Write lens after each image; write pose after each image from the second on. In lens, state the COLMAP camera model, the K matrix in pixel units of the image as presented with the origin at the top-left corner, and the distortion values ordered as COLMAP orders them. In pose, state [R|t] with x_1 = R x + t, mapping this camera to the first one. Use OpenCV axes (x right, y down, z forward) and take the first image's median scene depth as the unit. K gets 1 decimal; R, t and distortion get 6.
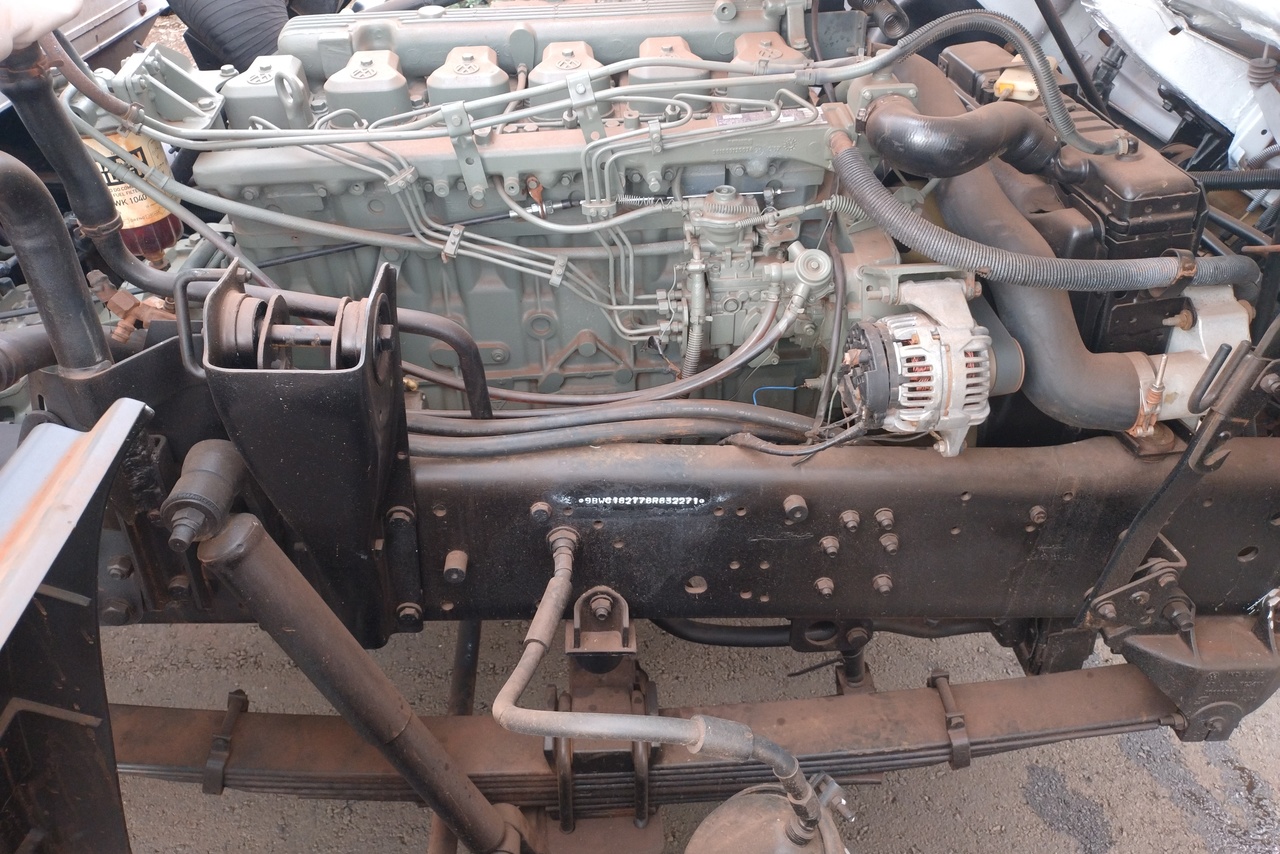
lens RADIAL K [[951.2, 0, 642.9], [0, 951.2, 465.4], [0, 0, 1]] dist [-0.003370, 0.008319]
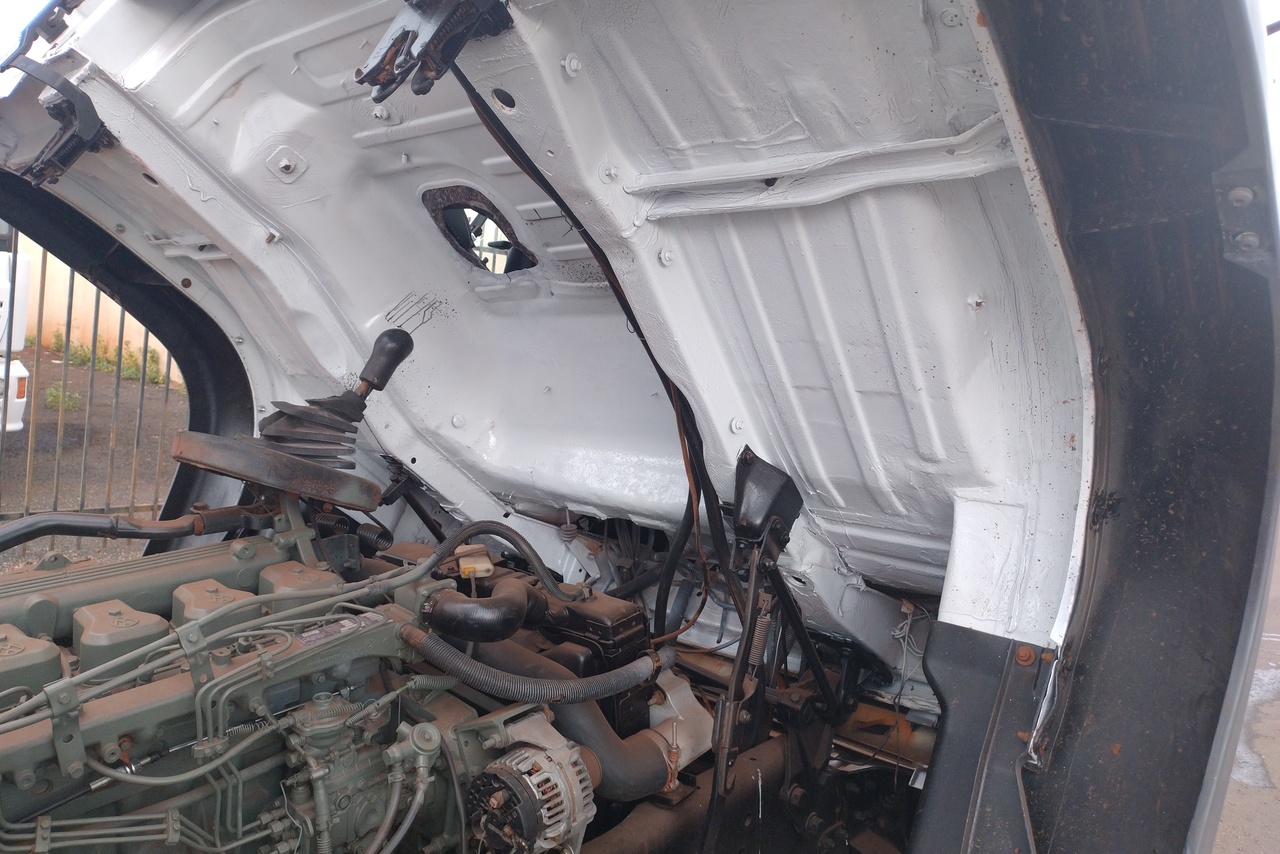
lens RADIAL K [[951.2, 0, 639.2], [0, 951.2, 427.3], [0, 0, 1]] dist [-0.003370, 0.008319]
pose [[0.694031, -0.059342, 0.717495, -0.436971], [0.412421, 0.849641, -0.328663, -0.044685], [-0.590110, 0.524013, 0.614151, -0.048335]]
